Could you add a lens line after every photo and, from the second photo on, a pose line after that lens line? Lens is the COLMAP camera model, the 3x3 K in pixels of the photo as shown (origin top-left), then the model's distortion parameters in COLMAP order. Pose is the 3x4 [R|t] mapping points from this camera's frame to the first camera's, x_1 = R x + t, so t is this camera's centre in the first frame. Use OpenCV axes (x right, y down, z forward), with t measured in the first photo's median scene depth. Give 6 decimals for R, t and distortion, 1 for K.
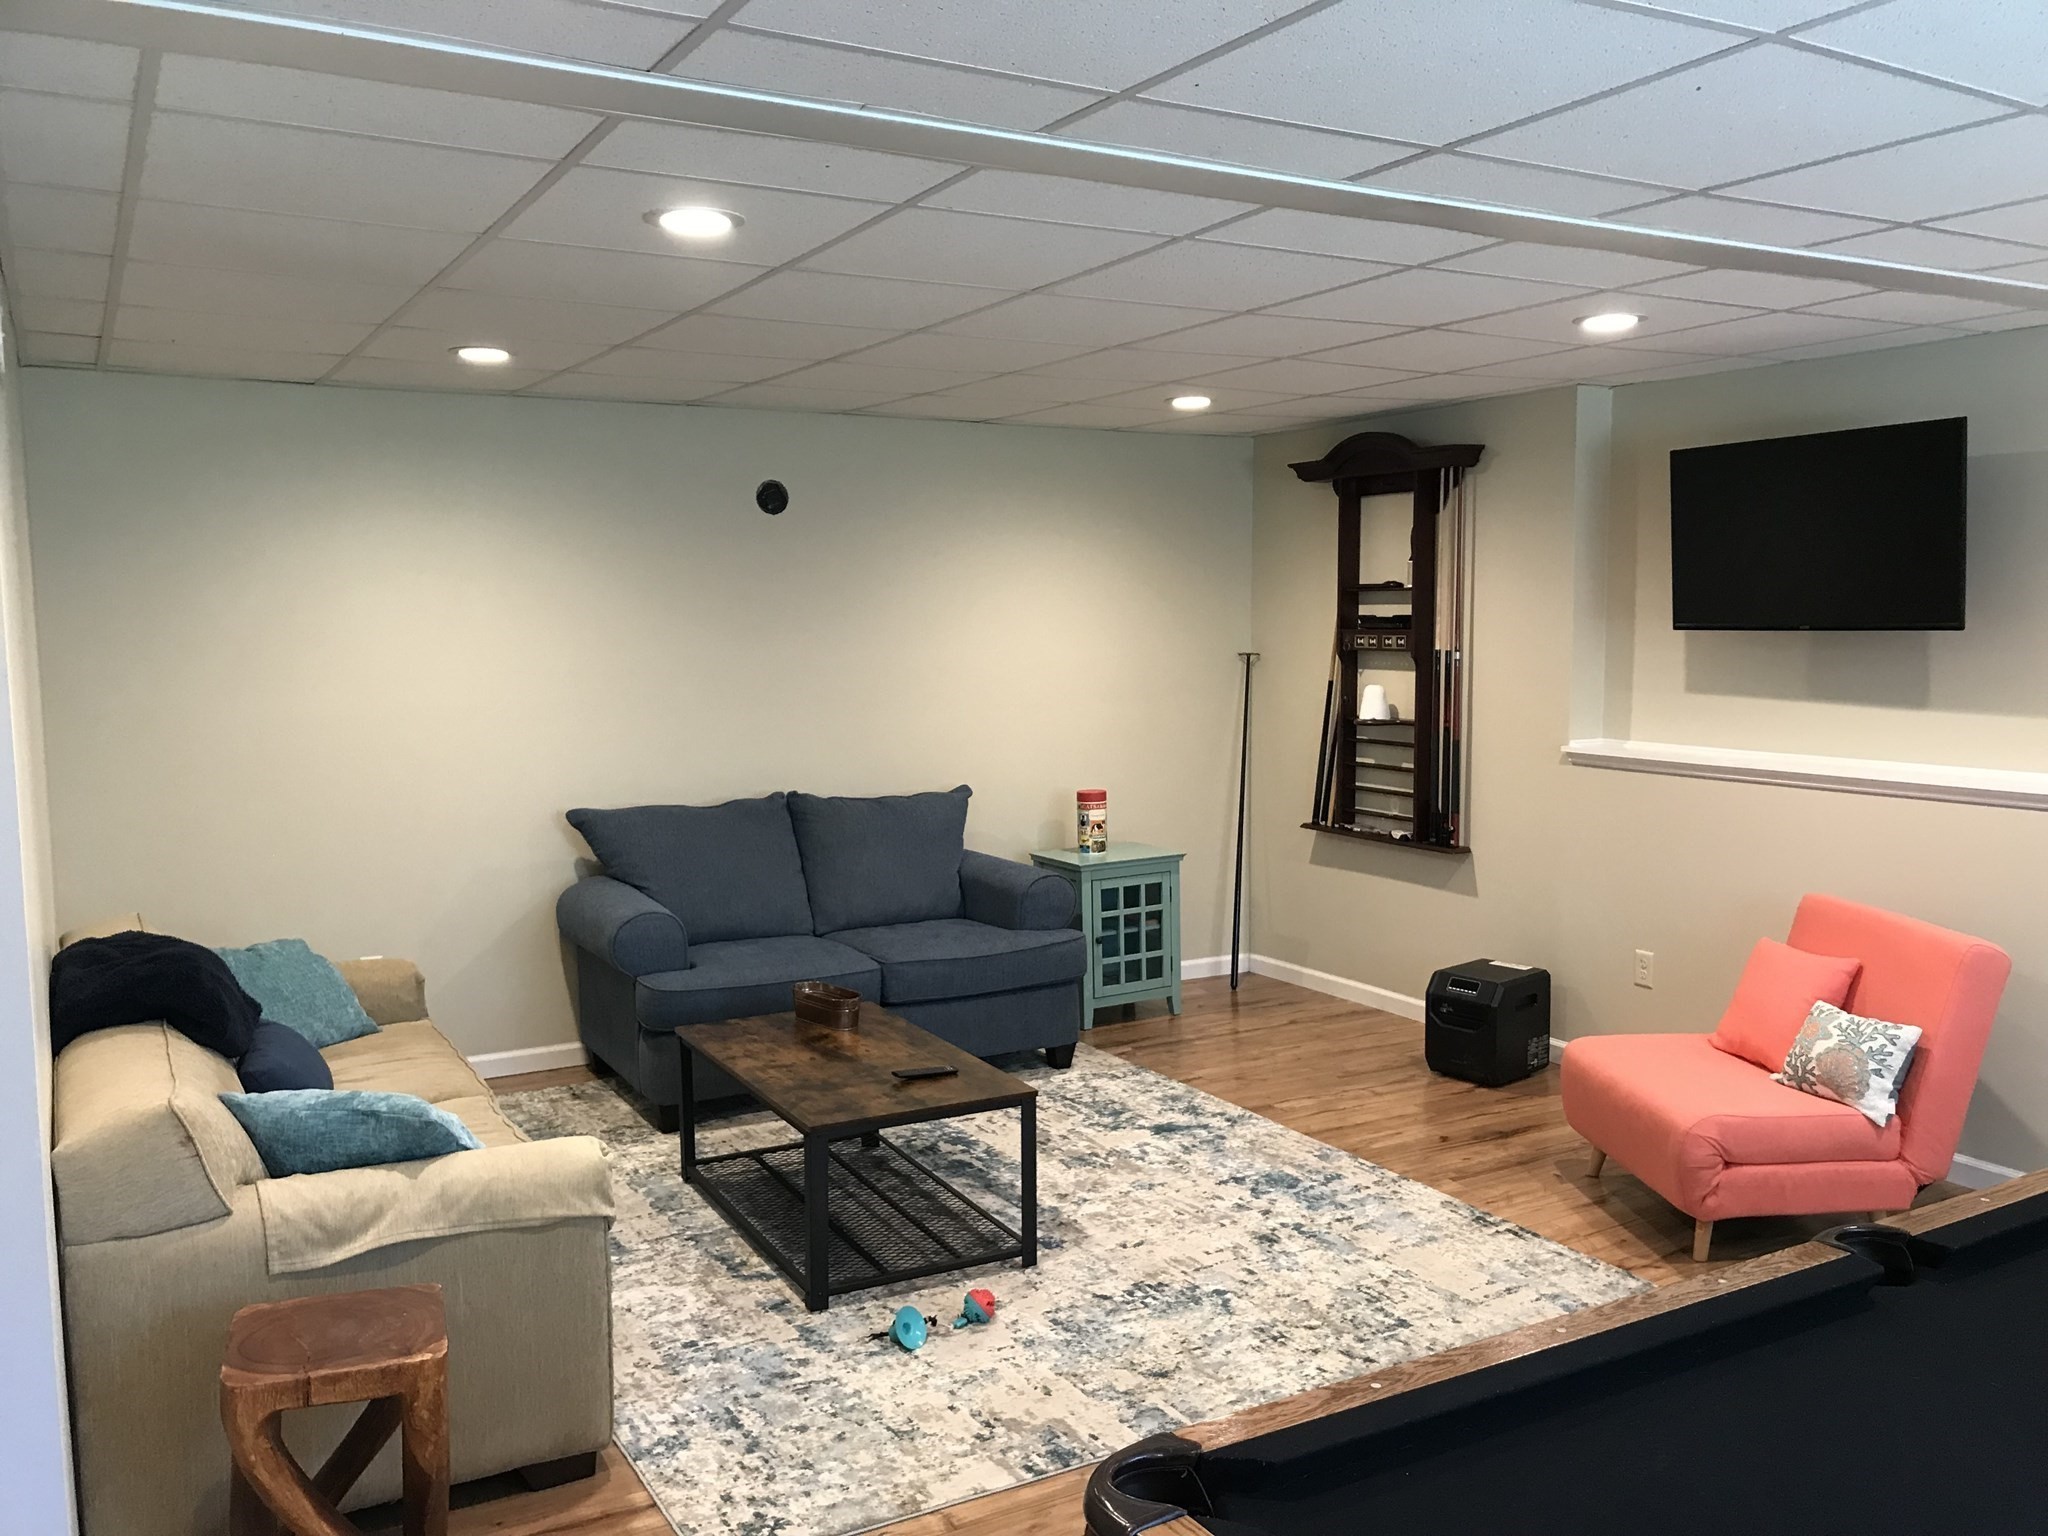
lens RADIAL K [[1689.8, 0, 1031.1], [0, 1689.8, 770.5], [0, 0, 1]] dist [0.013674, 0.003932]
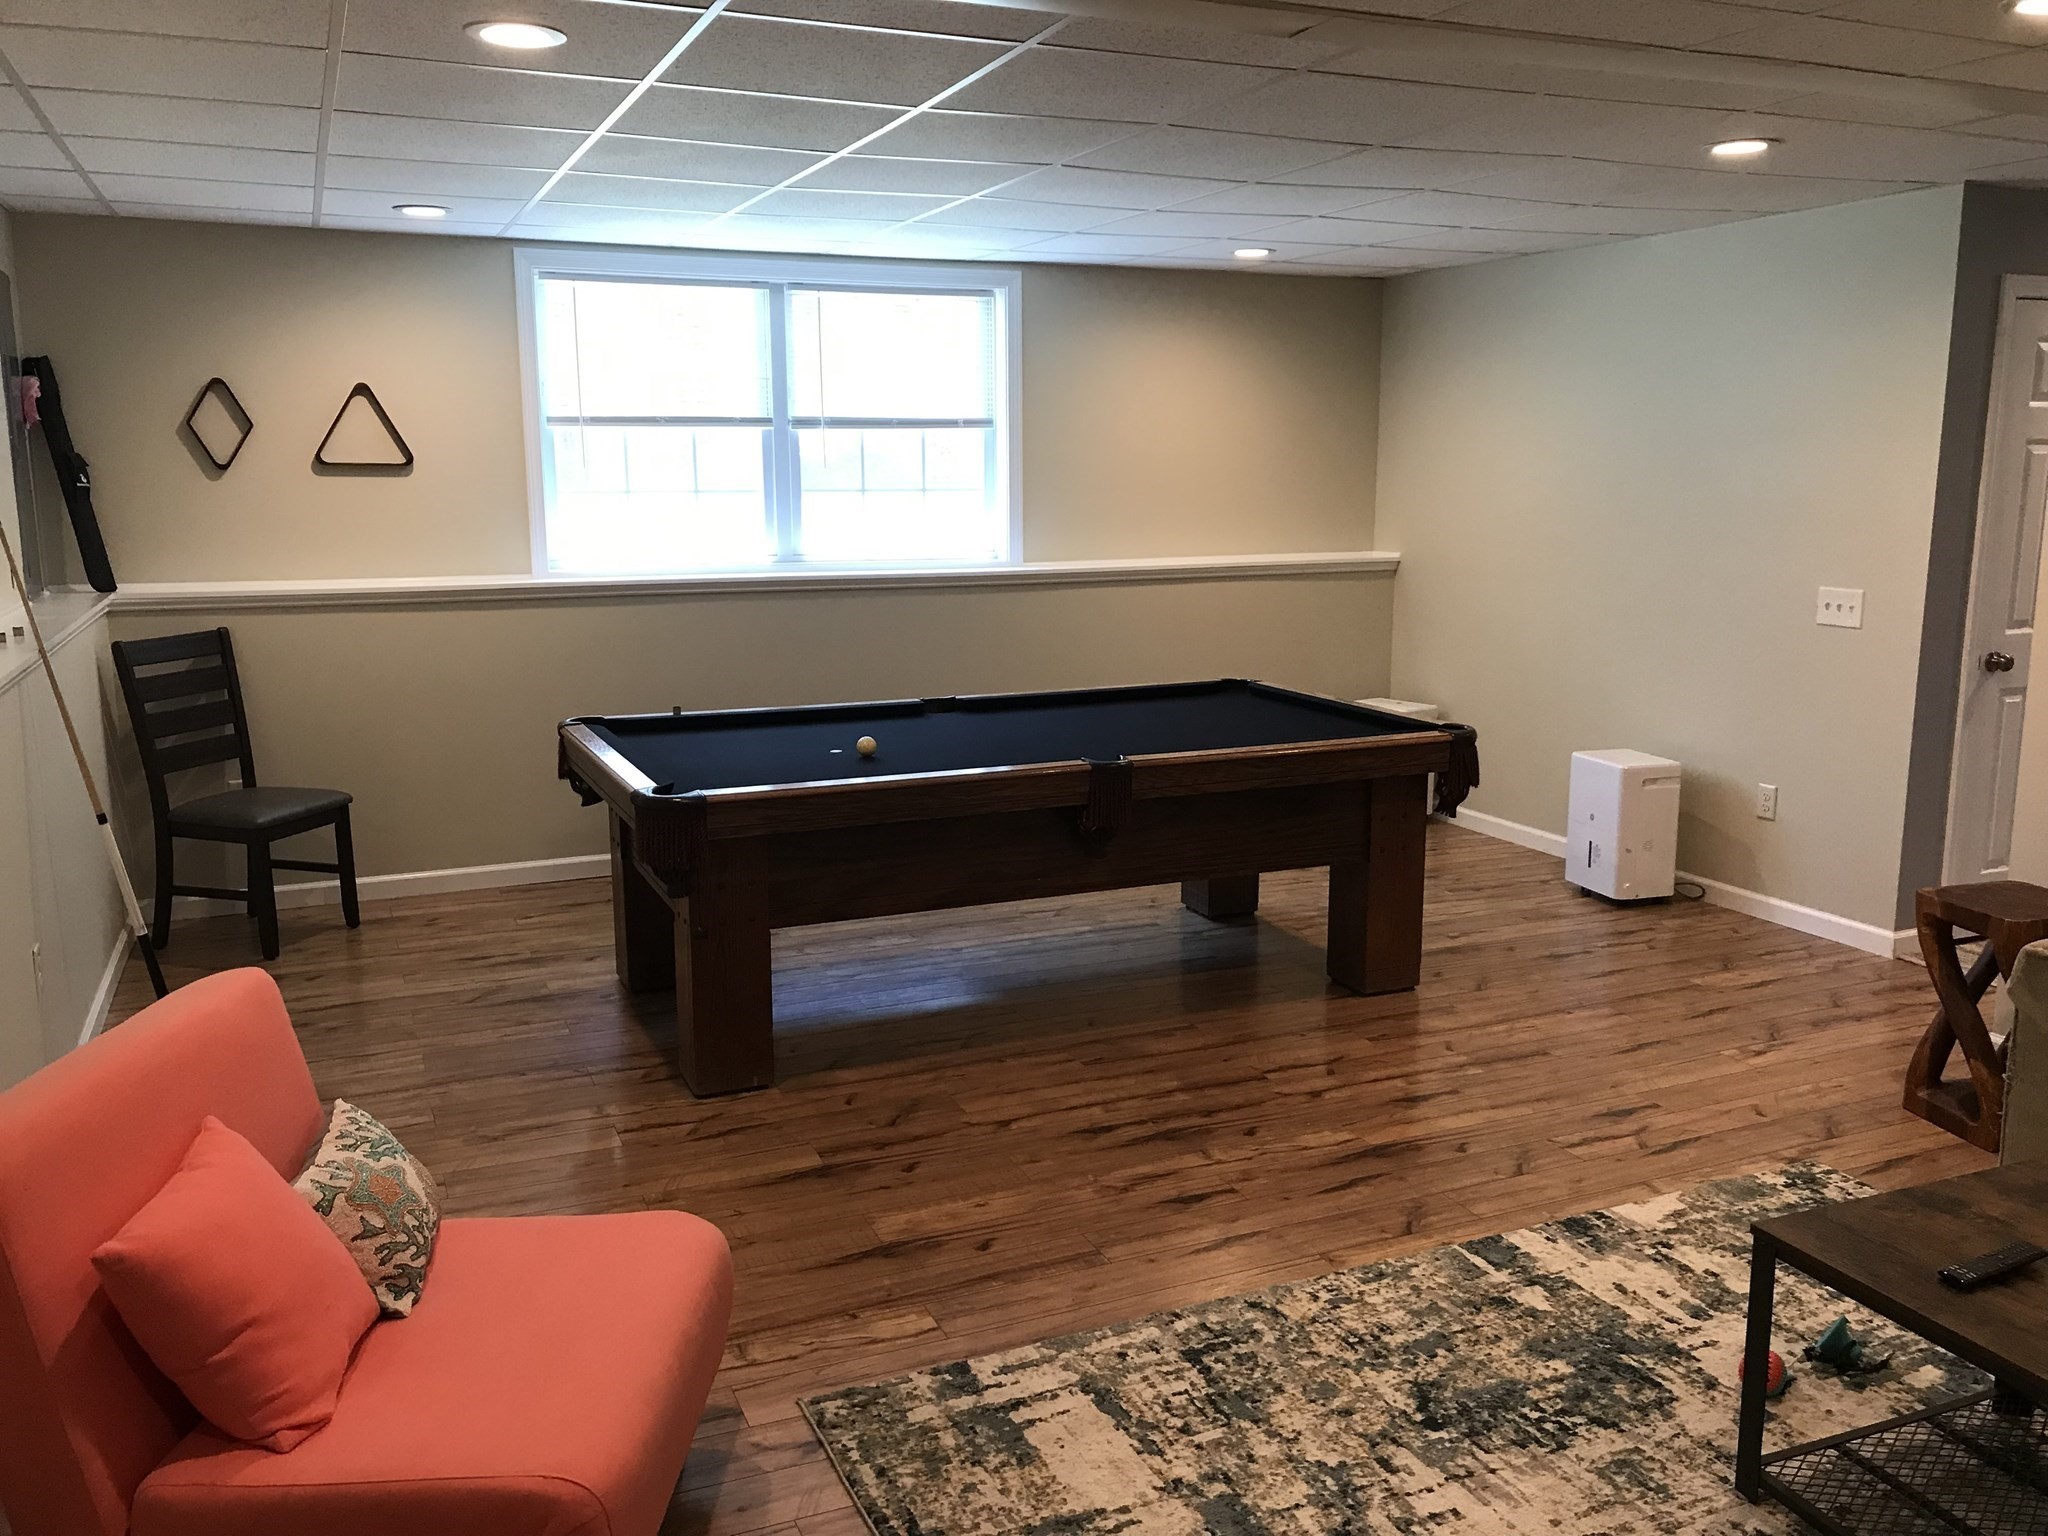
lens RADIAL K [[1689.8, 0, 1017.7], [0, 1689.8, 766.6], [0, 0, 1]] dist [0.013674, 0.003932]
pose [[-0.993472, -0.014548, 0.113145, 0.212657], [0.017704, 0.960155, 0.278905, -0.153352], [-0.112695, 0.279087, -0.953630, 1.660729]]
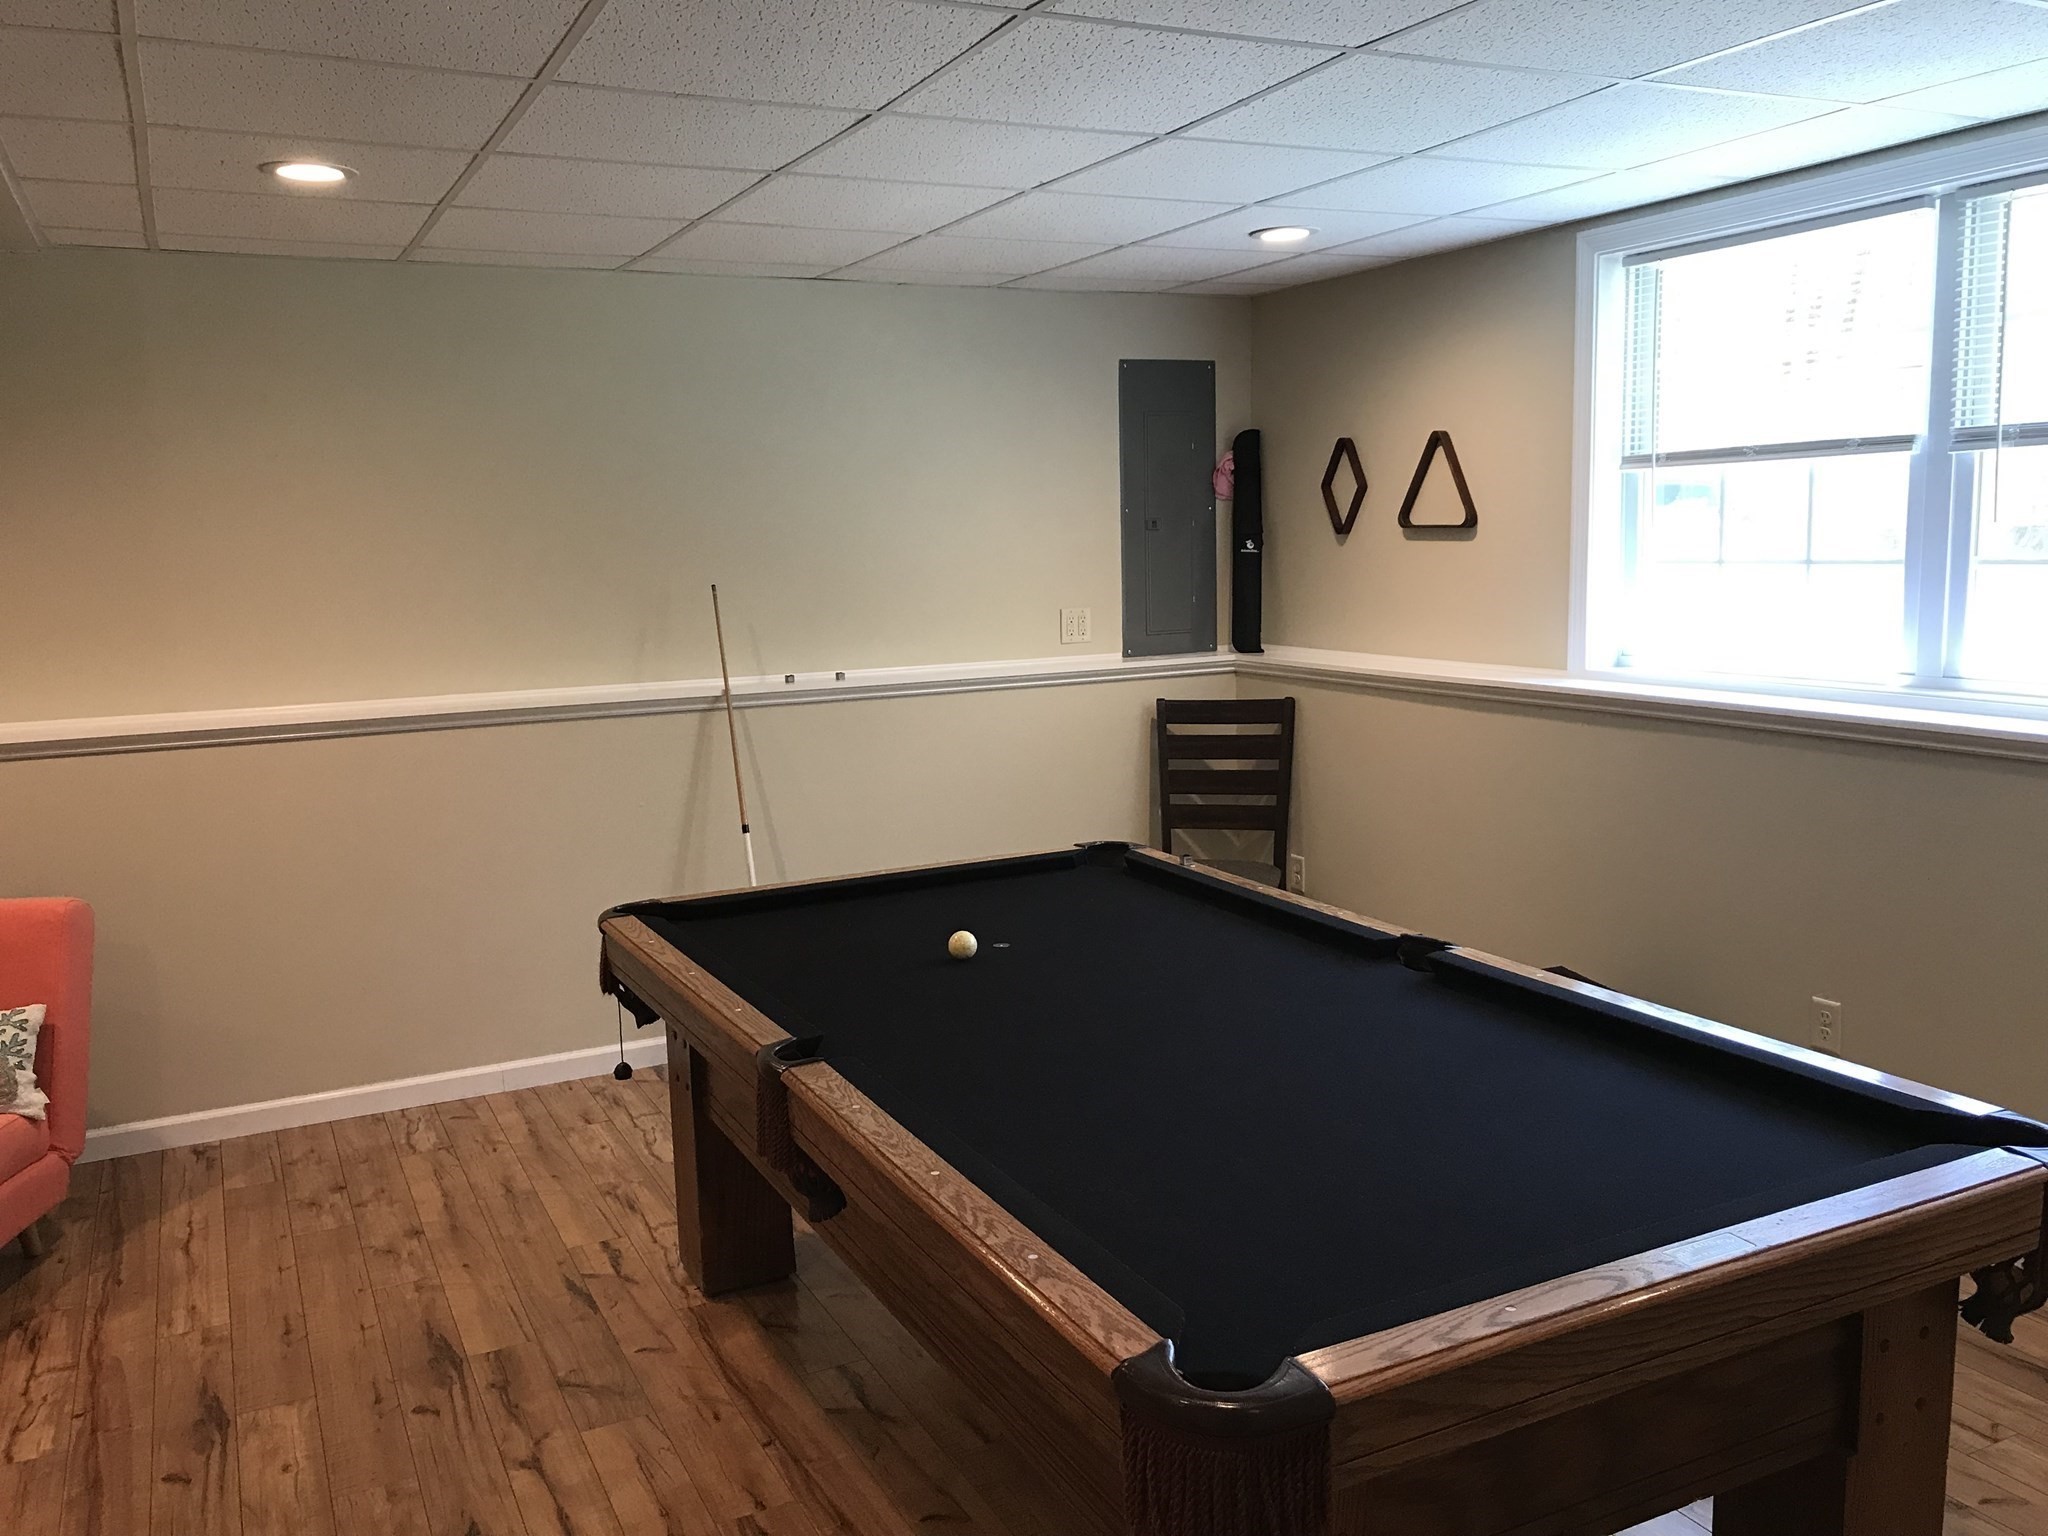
lens RADIAL K [[1689.8, 0, 1025.4], [0, 1689.8, 760.1], [0, 0, 1]] dist [0.013674, 0.003932]
pose [[0.070719, -0.132688, 0.988632, -0.346199], [0.127945, 0.984133, 0.122932, -0.022520], [-0.989257, 0.117797, 0.086574, 0.416631]]
